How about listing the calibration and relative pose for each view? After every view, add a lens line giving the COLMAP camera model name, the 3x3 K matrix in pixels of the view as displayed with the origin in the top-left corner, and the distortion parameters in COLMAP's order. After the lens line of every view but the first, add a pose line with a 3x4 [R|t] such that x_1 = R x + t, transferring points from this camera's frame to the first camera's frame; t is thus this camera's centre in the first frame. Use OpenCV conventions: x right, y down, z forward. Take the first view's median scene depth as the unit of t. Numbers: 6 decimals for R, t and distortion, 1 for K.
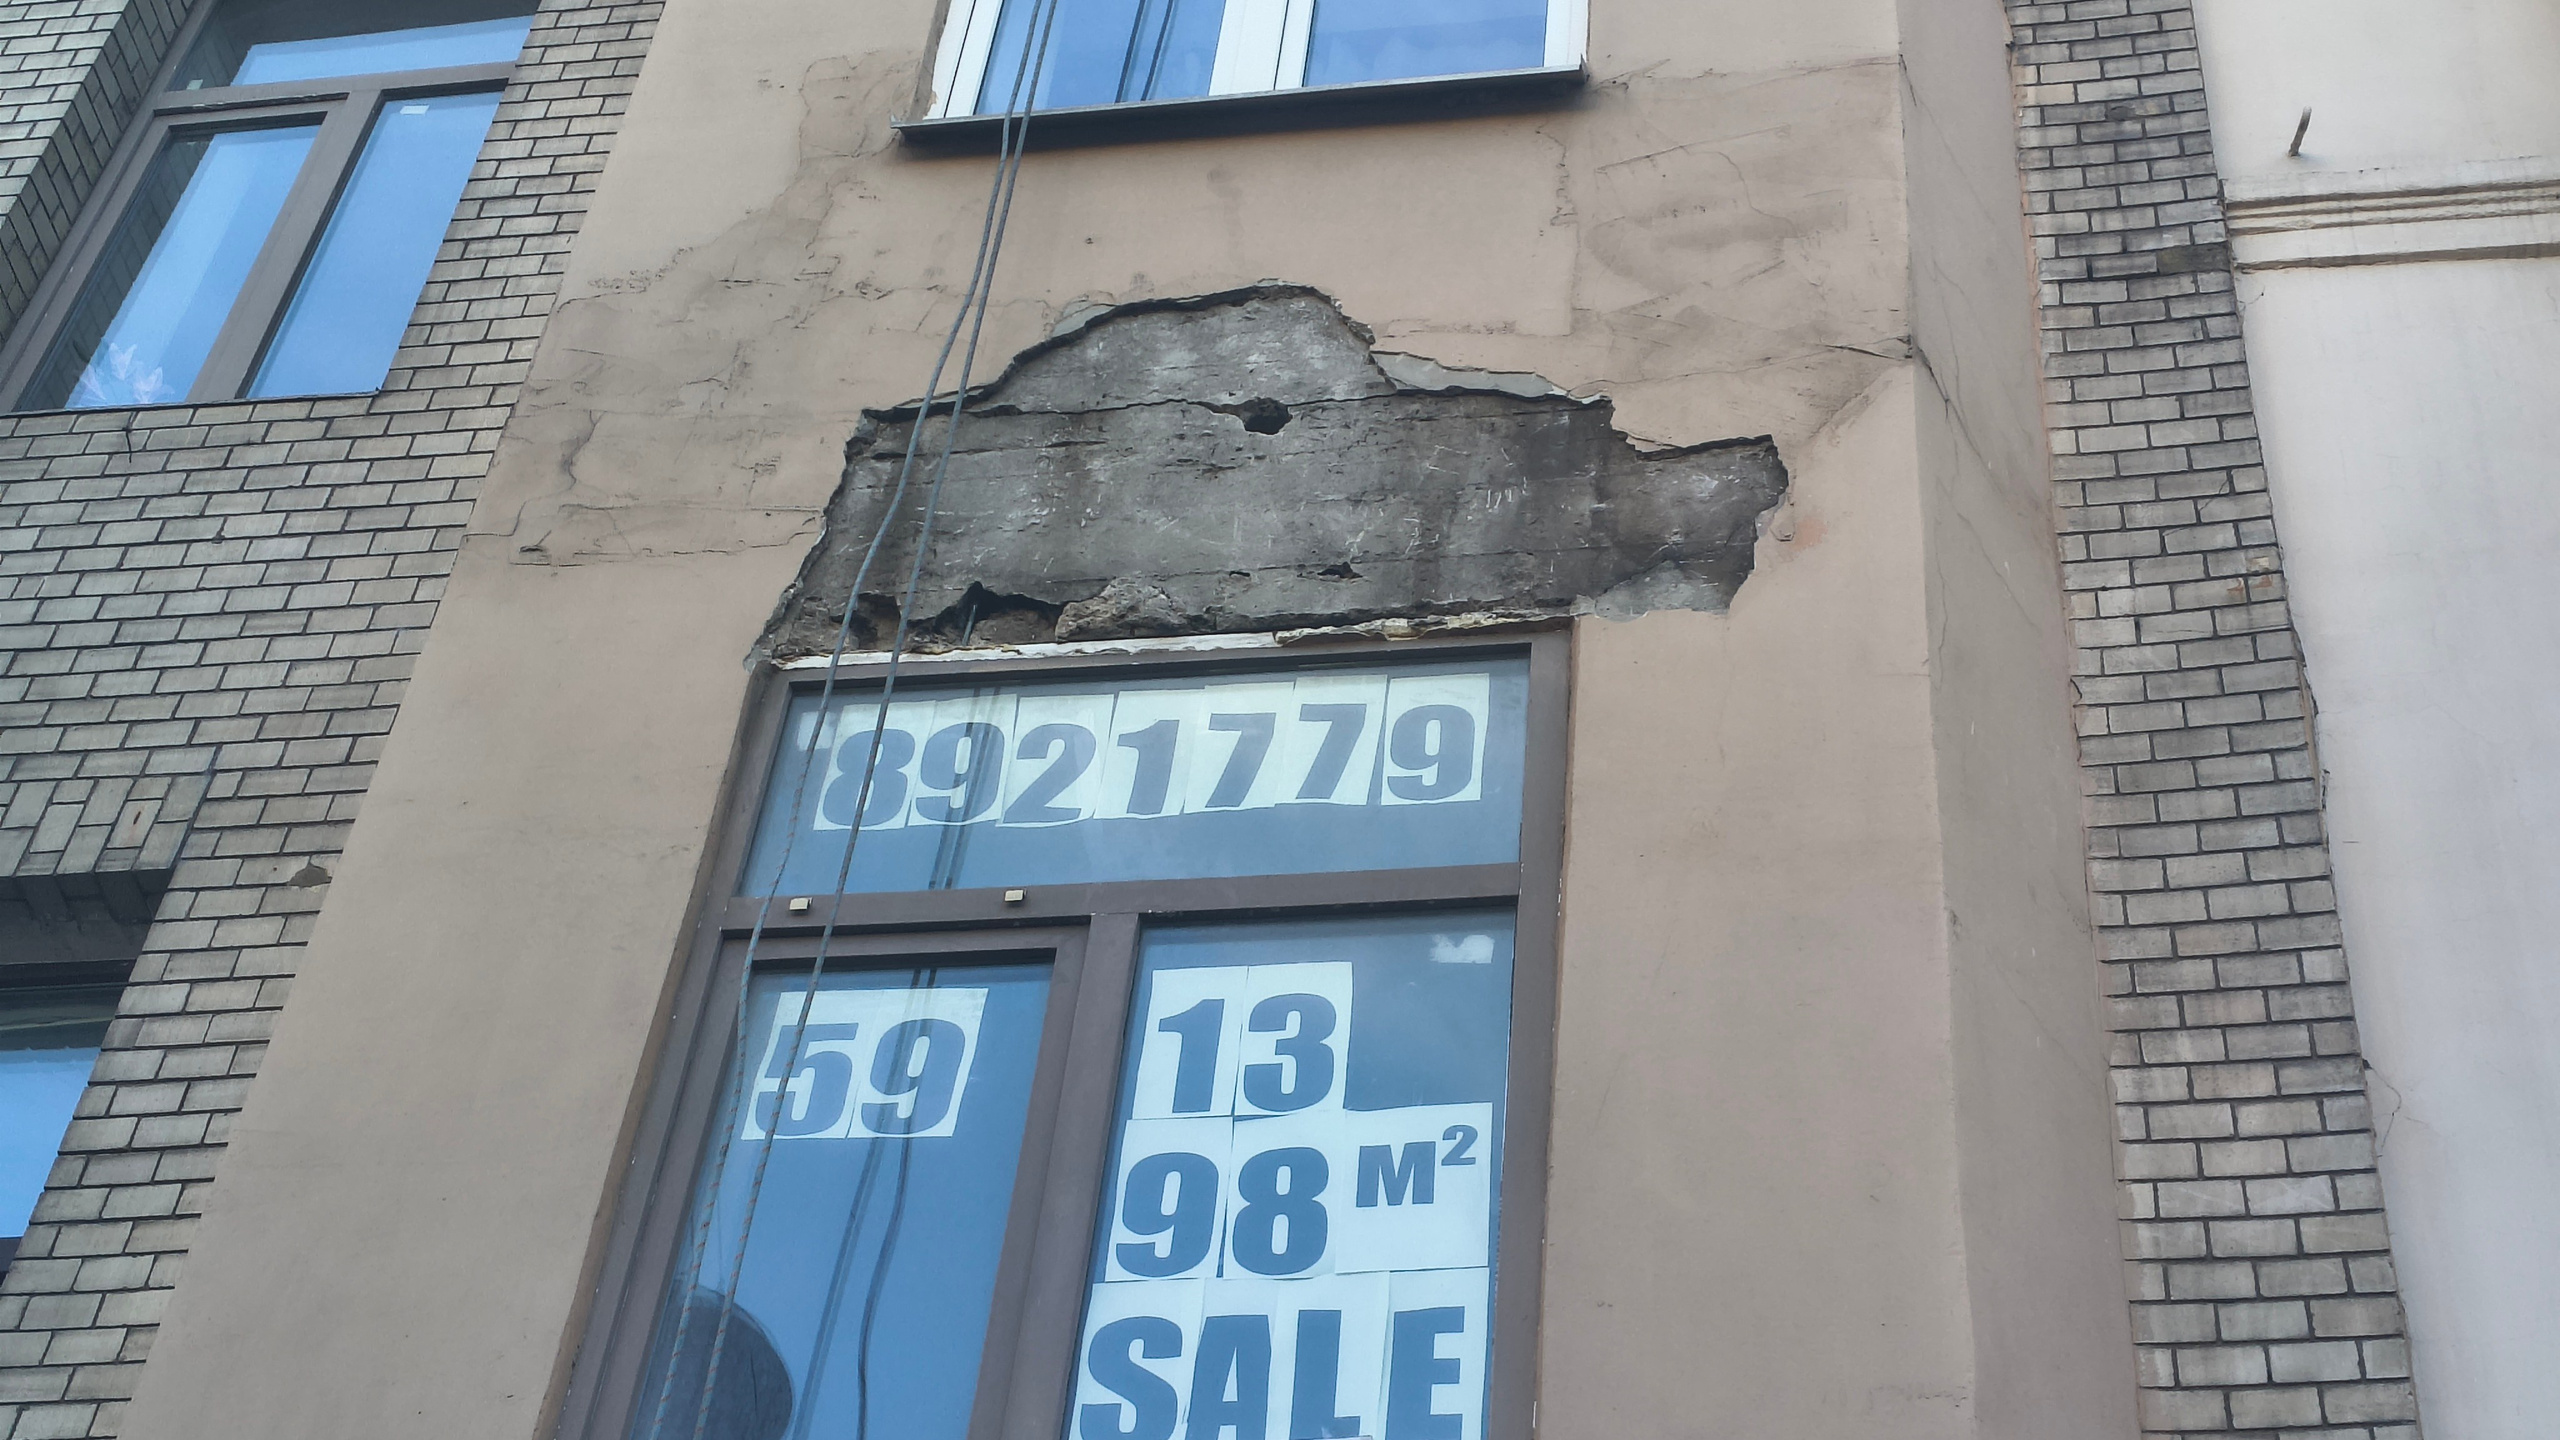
lens RADIAL K [[3879.2, 0, 1310.7], [0, 3879.2, 669.7], [0, 0, 1]] dist [0.074471, 0.000000]
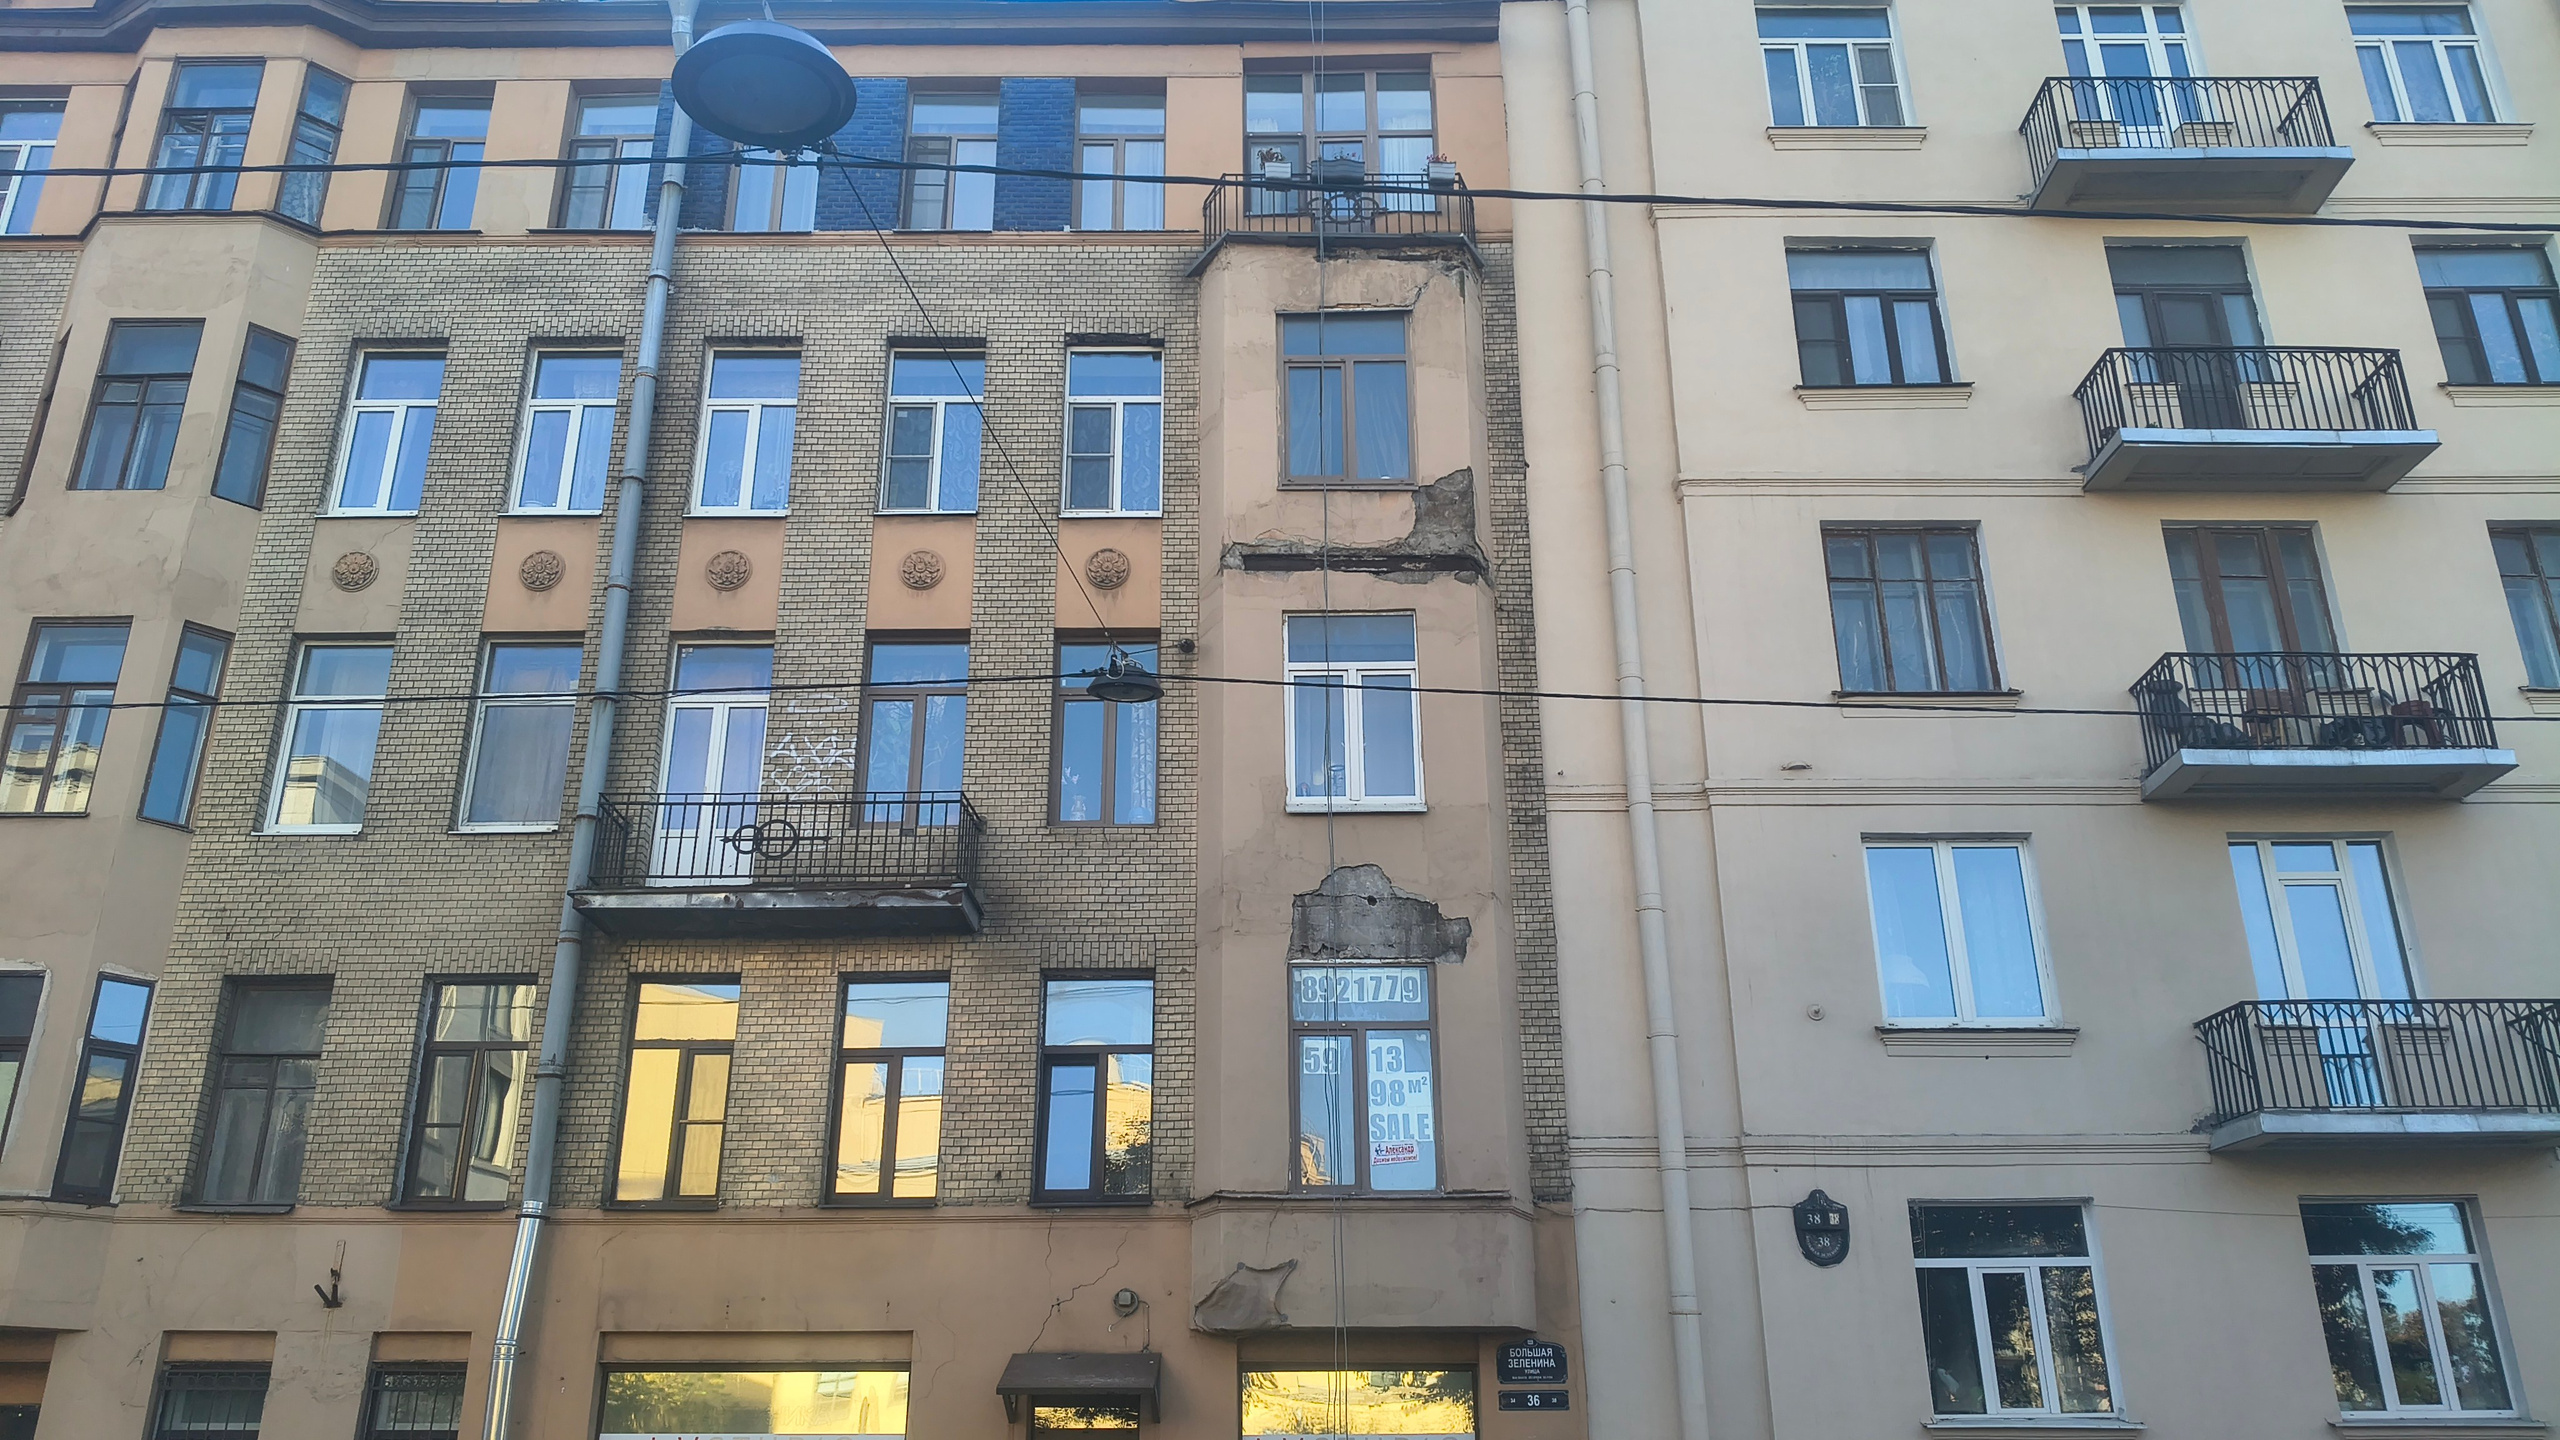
lens RADIAL K [[1893.3, 0, 1250.2], [0, 1893.3, 703.1], [0, 0, 1]] dist [0.031051, -0.079795]
pose [[0.988195, -0.027470, 0.150720, -0.602589], [-0.040308, 0.902513, 0.428771, -1.522604], [-0.147805, -0.429785, 0.890752, -1.248912]]
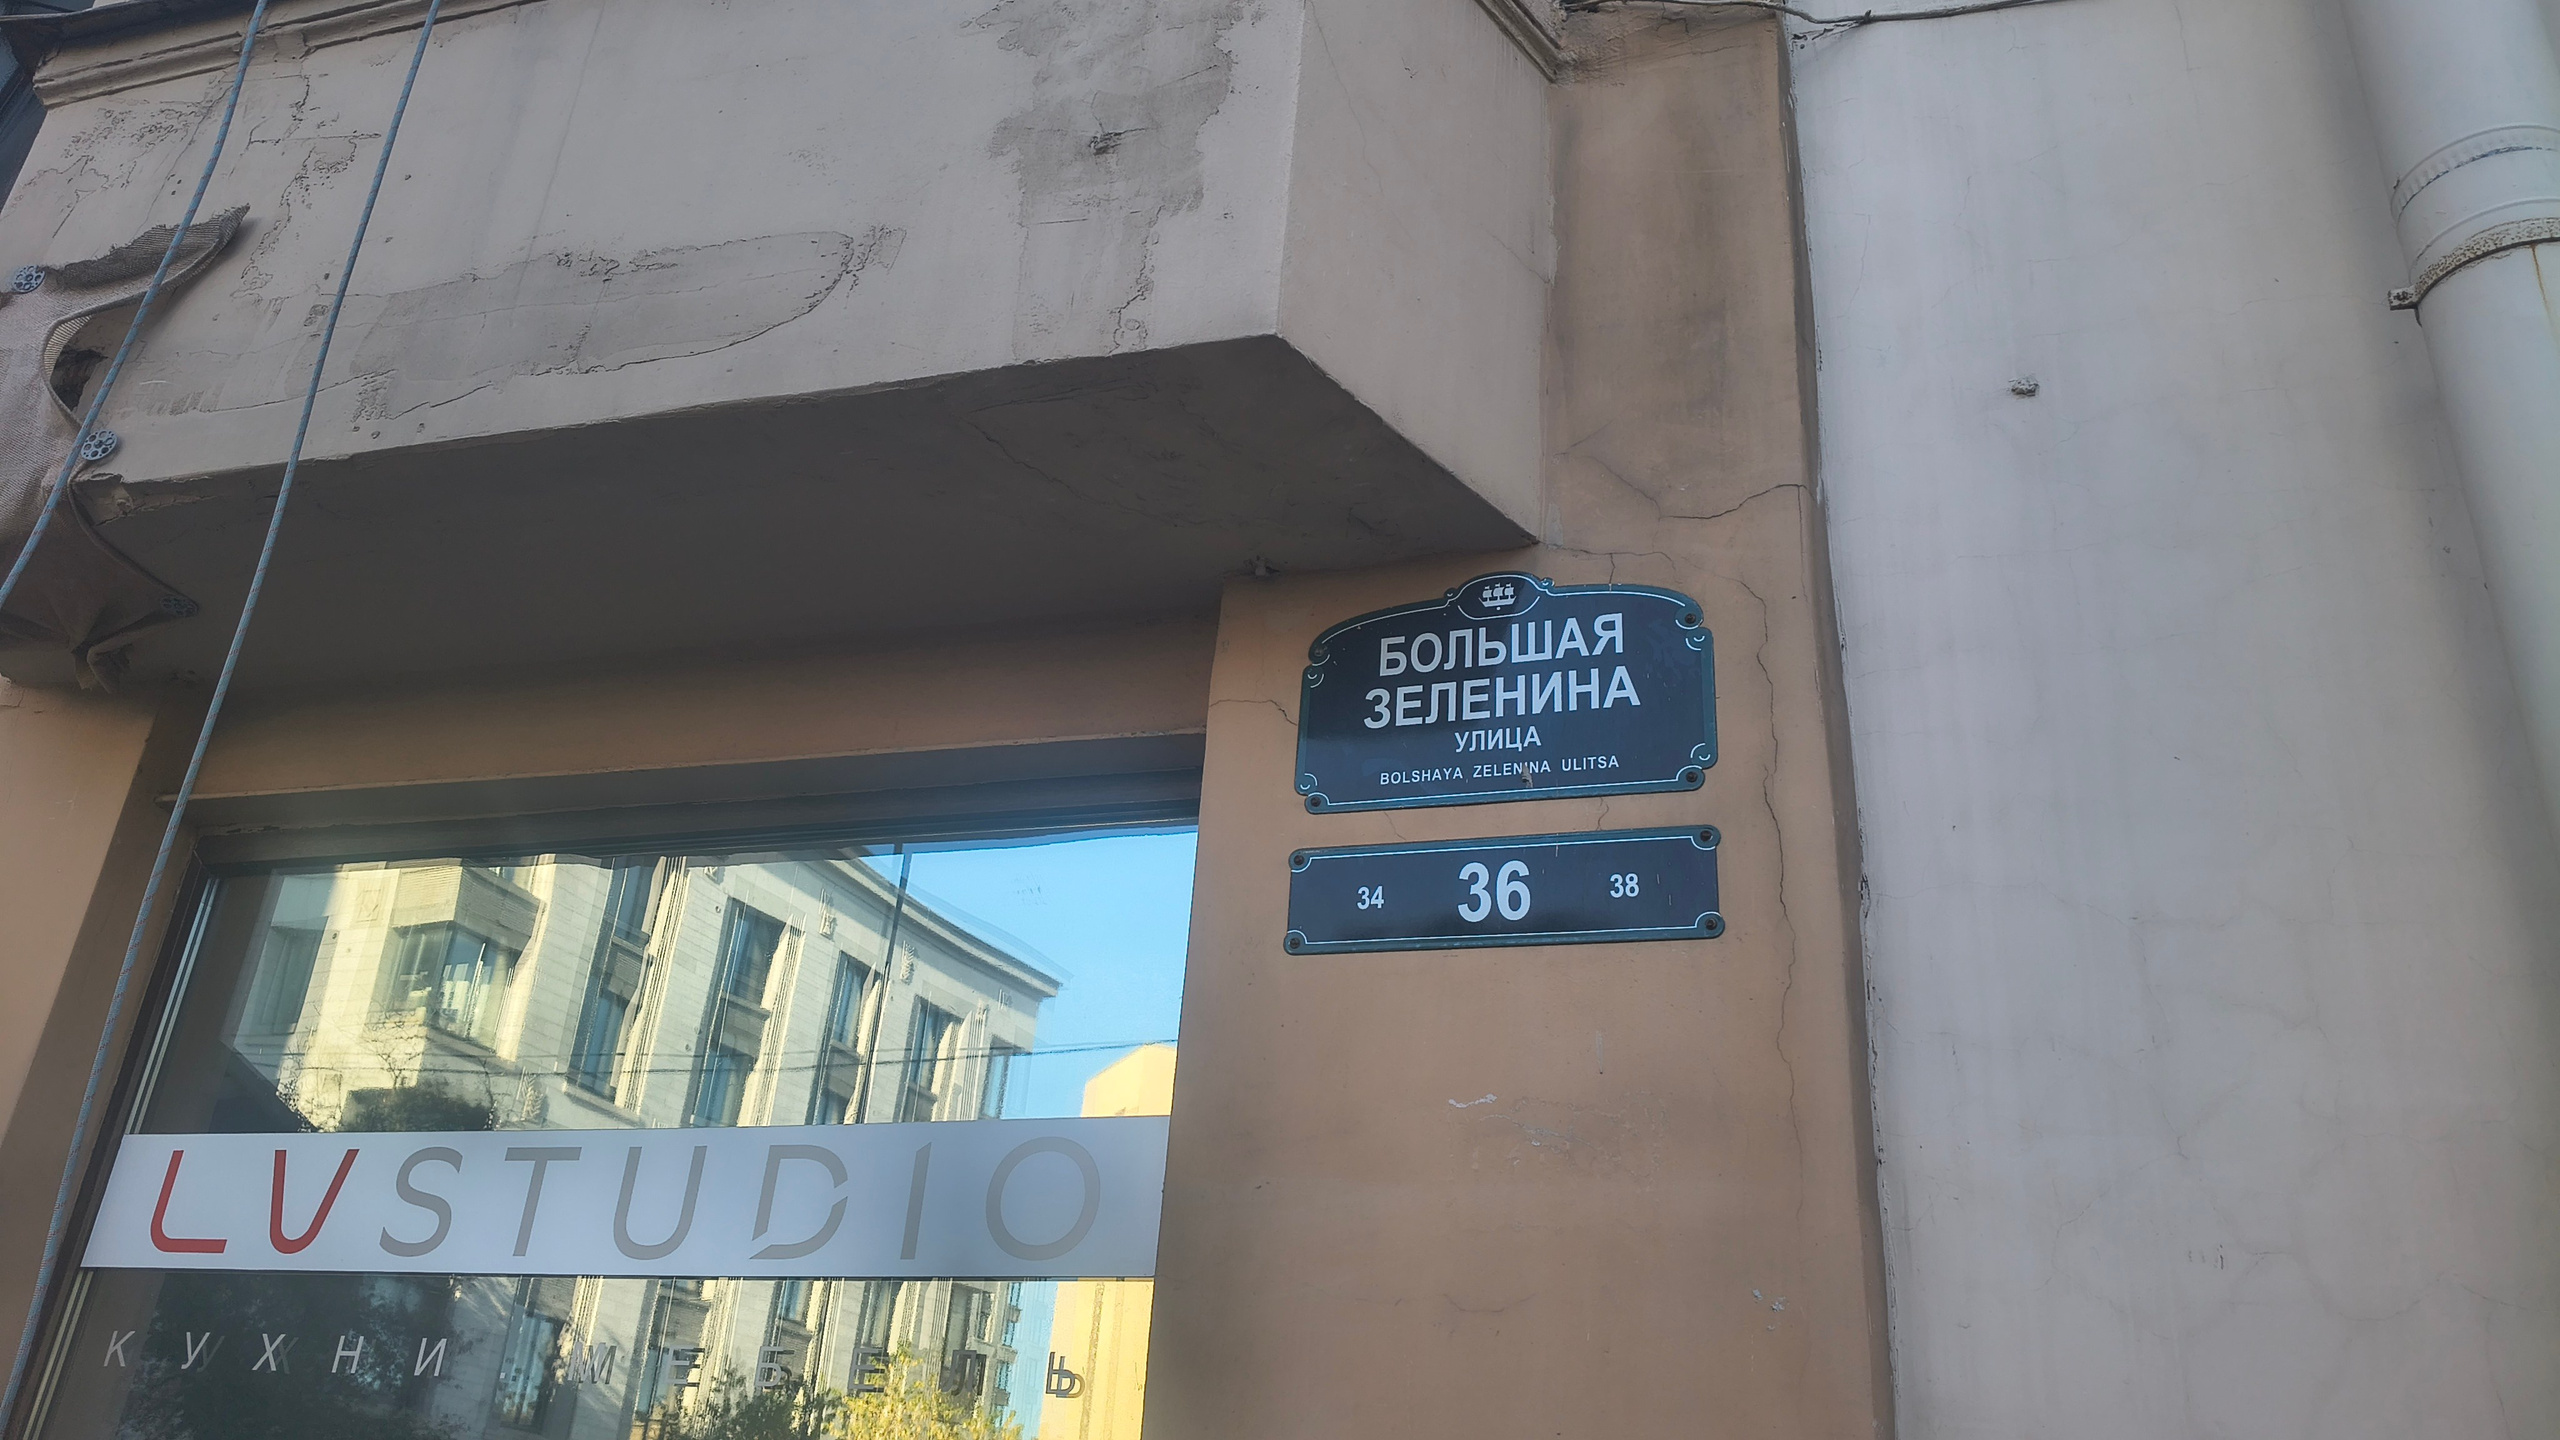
lens RADIAL K [[1893.3, 0, 1270.1], [0, 1893.3, 732.9], [0, 0, 1]] dist [0.031051, -0.079795]
pose [[0.989004, -0.079418, -0.124757, 0.151852], [0.119299, 0.926978, 0.355640, 0.251510], [0.087403, -0.366613, 0.926259, 0.224896]]
